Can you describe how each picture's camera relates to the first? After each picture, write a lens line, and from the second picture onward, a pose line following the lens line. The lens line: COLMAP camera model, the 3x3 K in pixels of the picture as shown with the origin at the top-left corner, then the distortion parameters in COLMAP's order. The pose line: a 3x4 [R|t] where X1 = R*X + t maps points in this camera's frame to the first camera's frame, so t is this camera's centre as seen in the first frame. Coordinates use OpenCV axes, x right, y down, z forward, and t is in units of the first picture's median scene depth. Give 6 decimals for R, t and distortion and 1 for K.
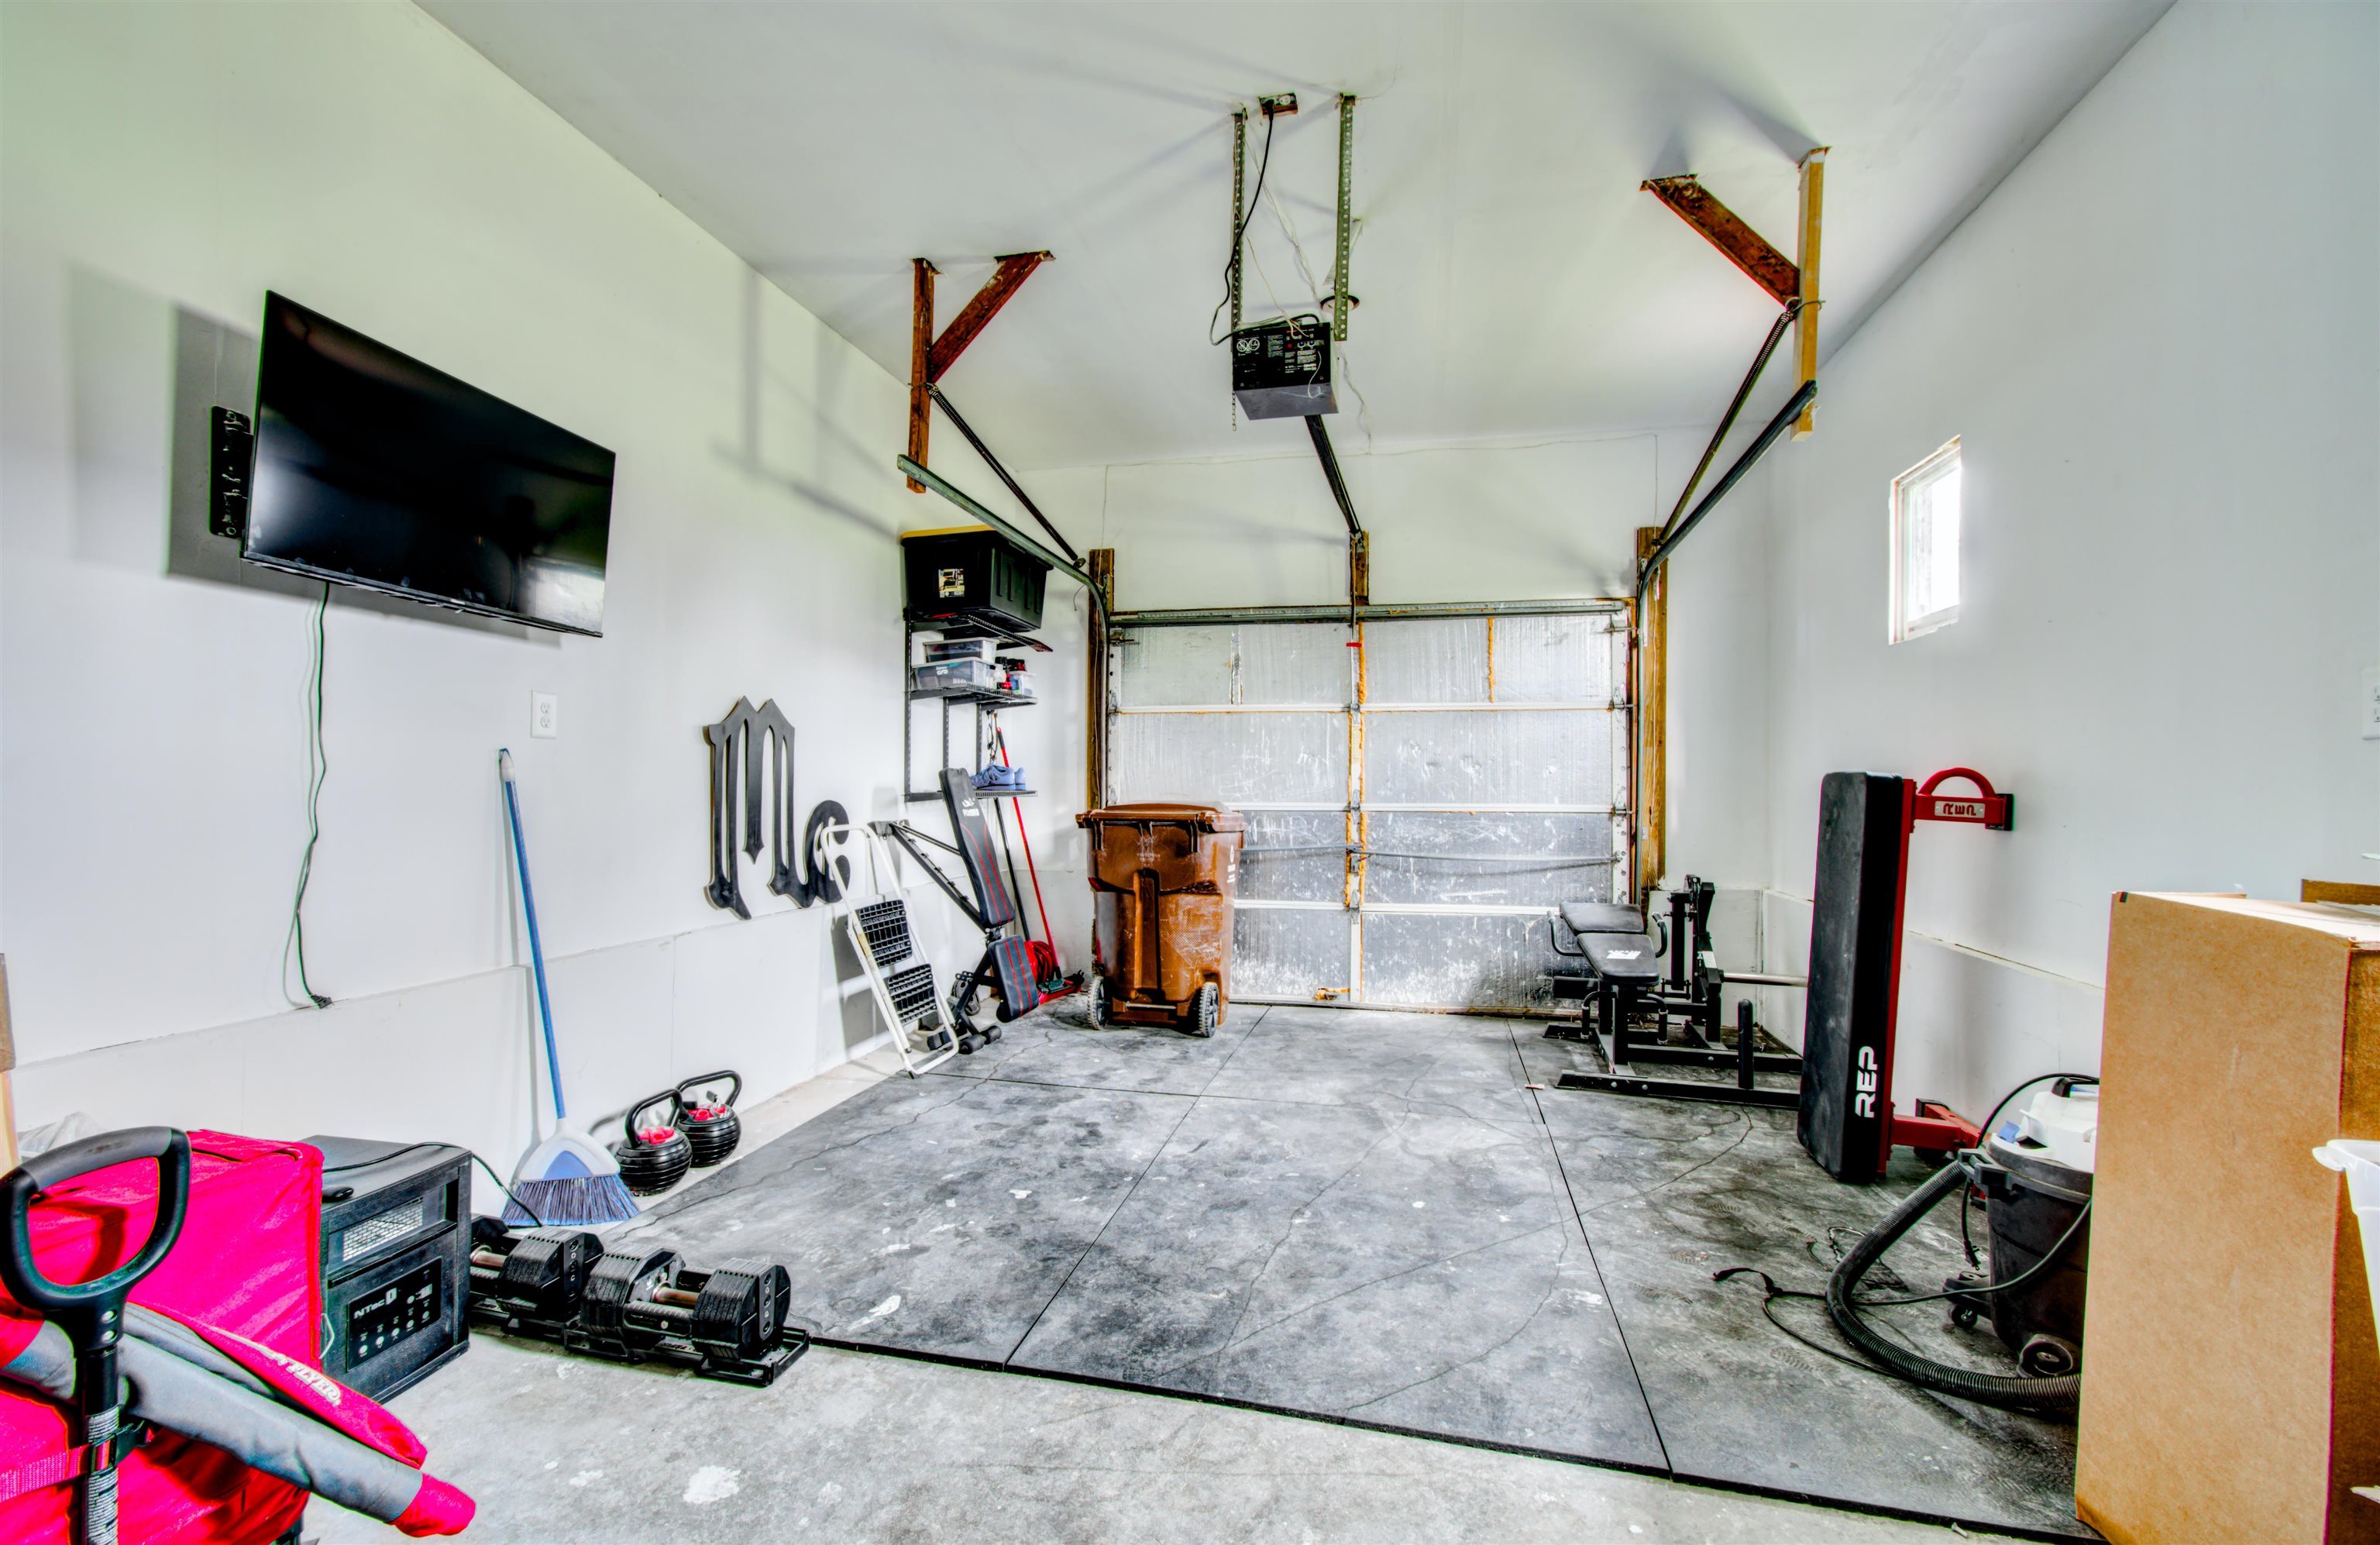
lens RADIAL K [[1013.9, 0, 1171.3], [0, 1013.9, 775.1], [0, 0, 1]] dist [-0.010249, 0.001801]
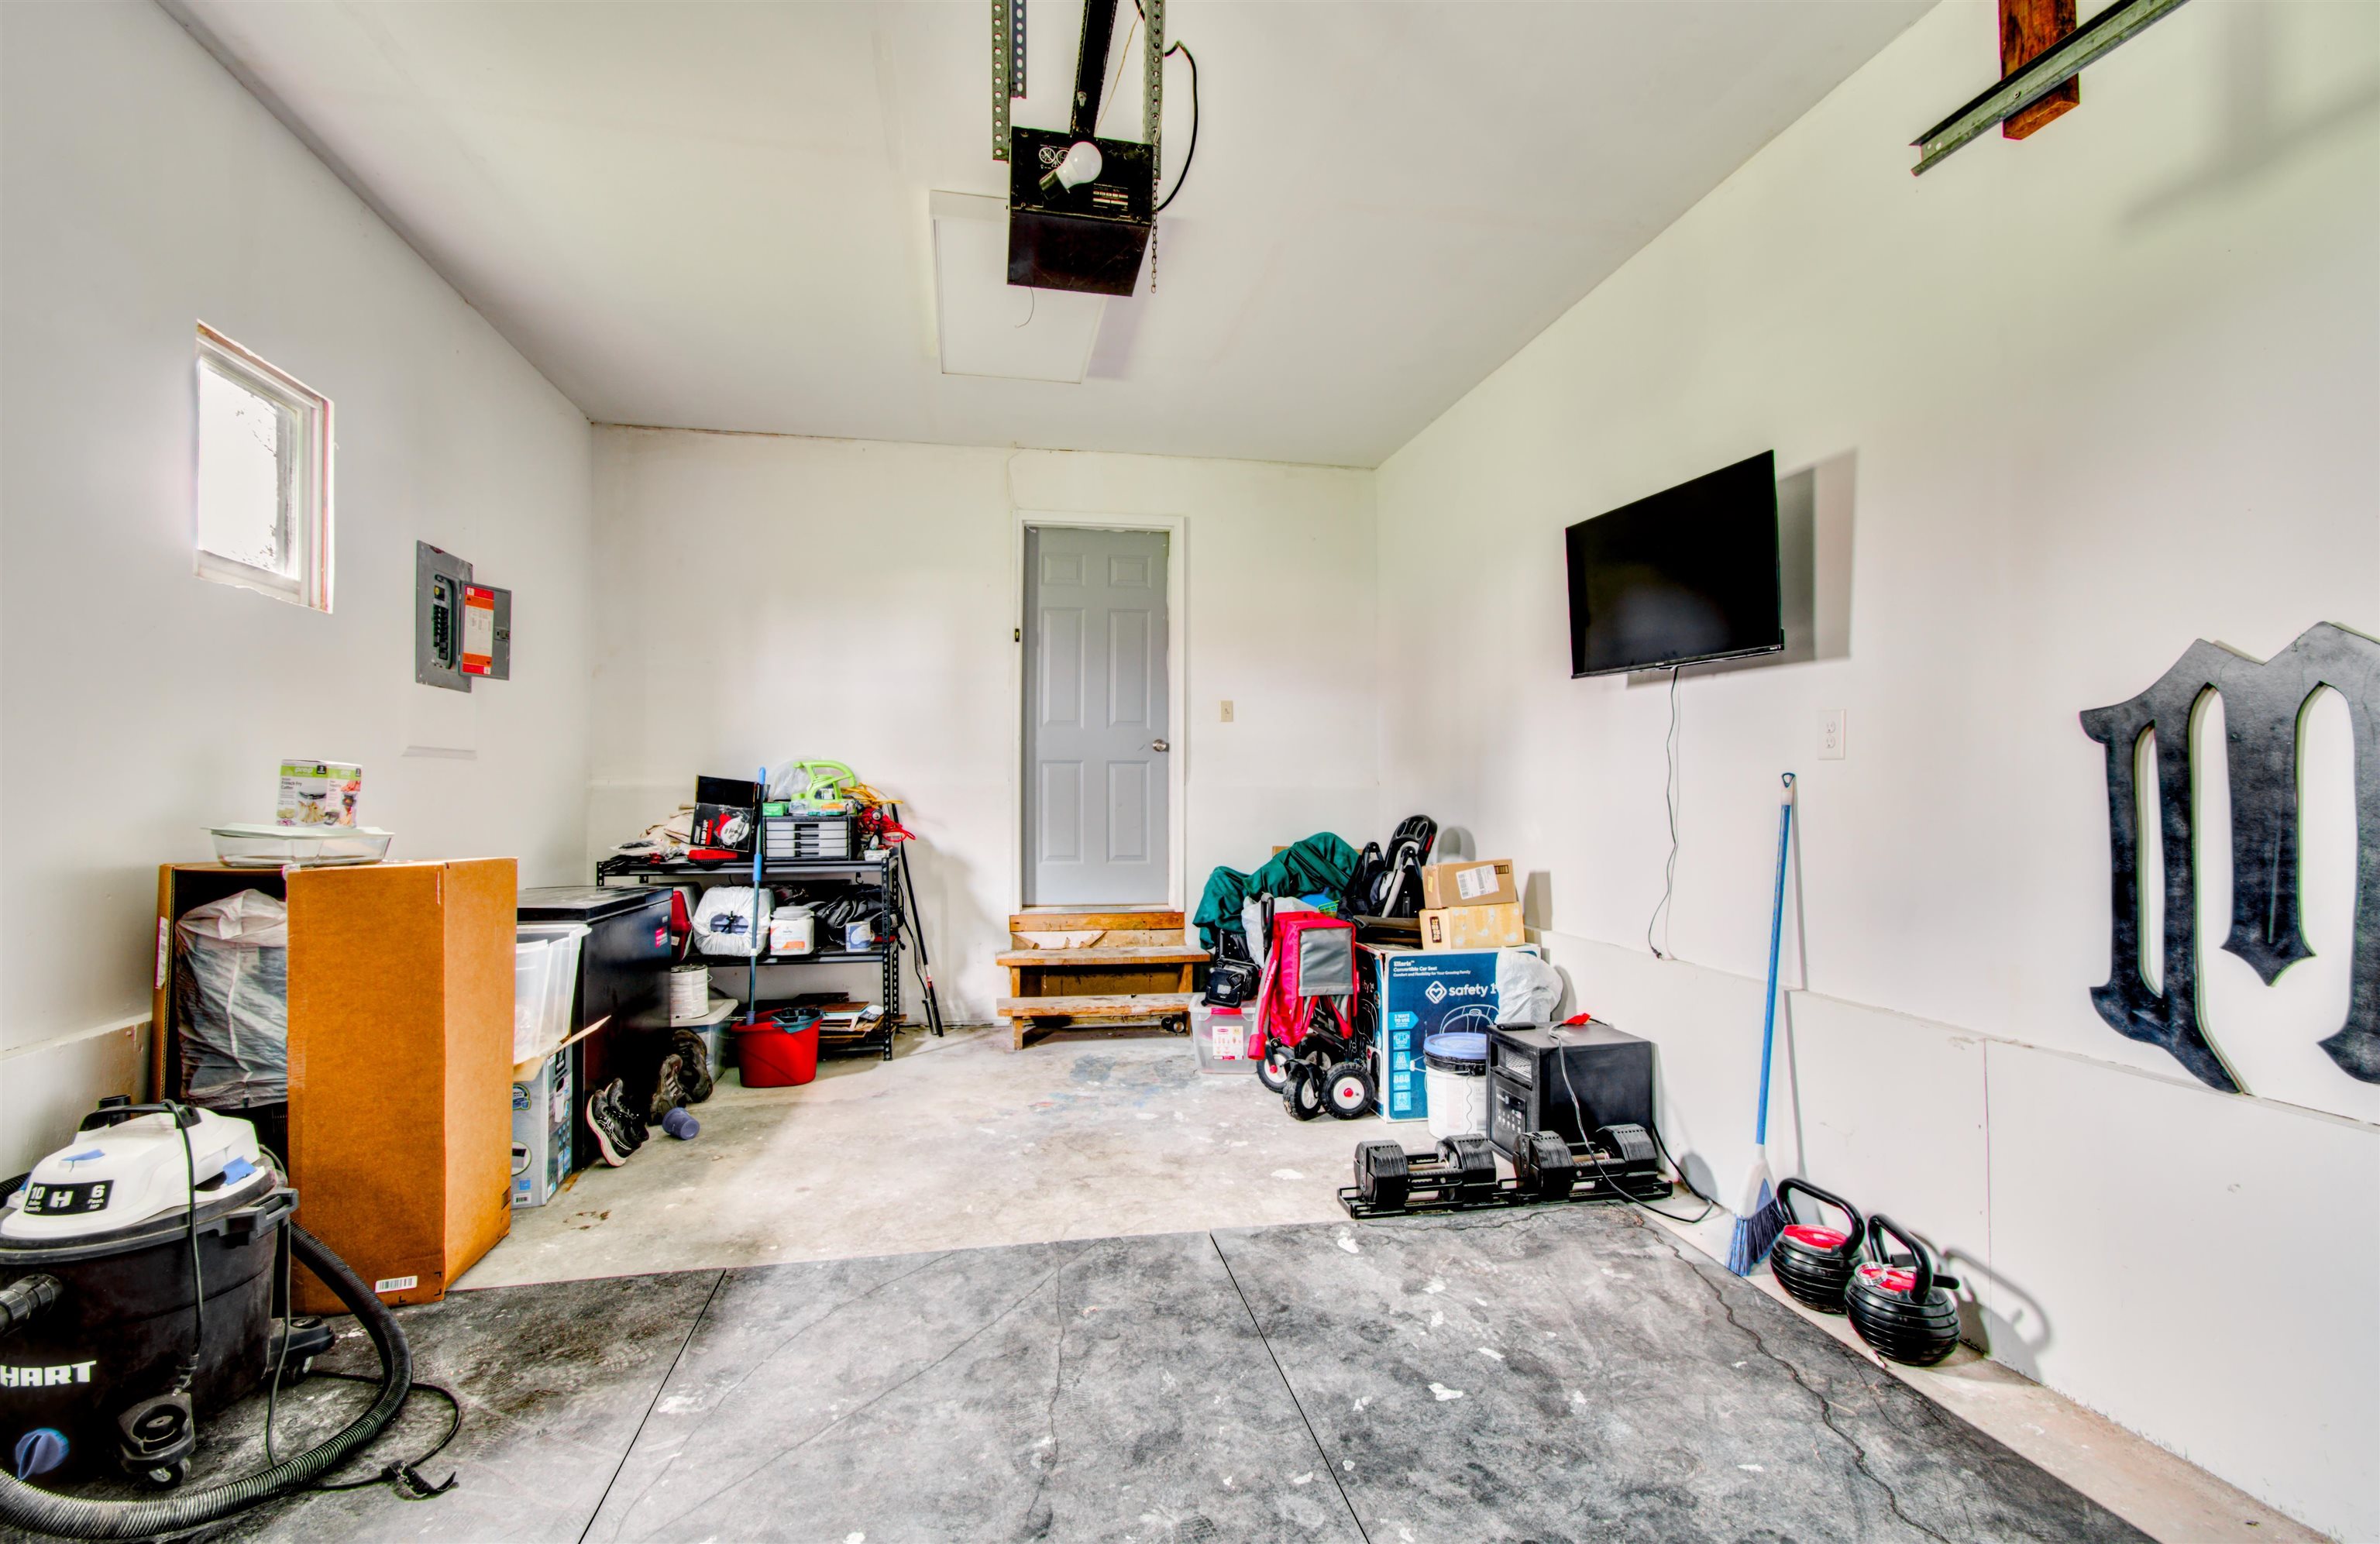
lens RADIAL K [[1013.8, 0, 1168.9], [0, 1013.8, 783.8], [0, 0, 1]] dist [-0.010249, 0.001801]
pose [[-0.910381, -0.017063, -0.413419, 0.327433], [-0.009638, 0.999753, -0.020039, 0.010901], [0.413659, -0.014259, -0.910320, 1.606458]]
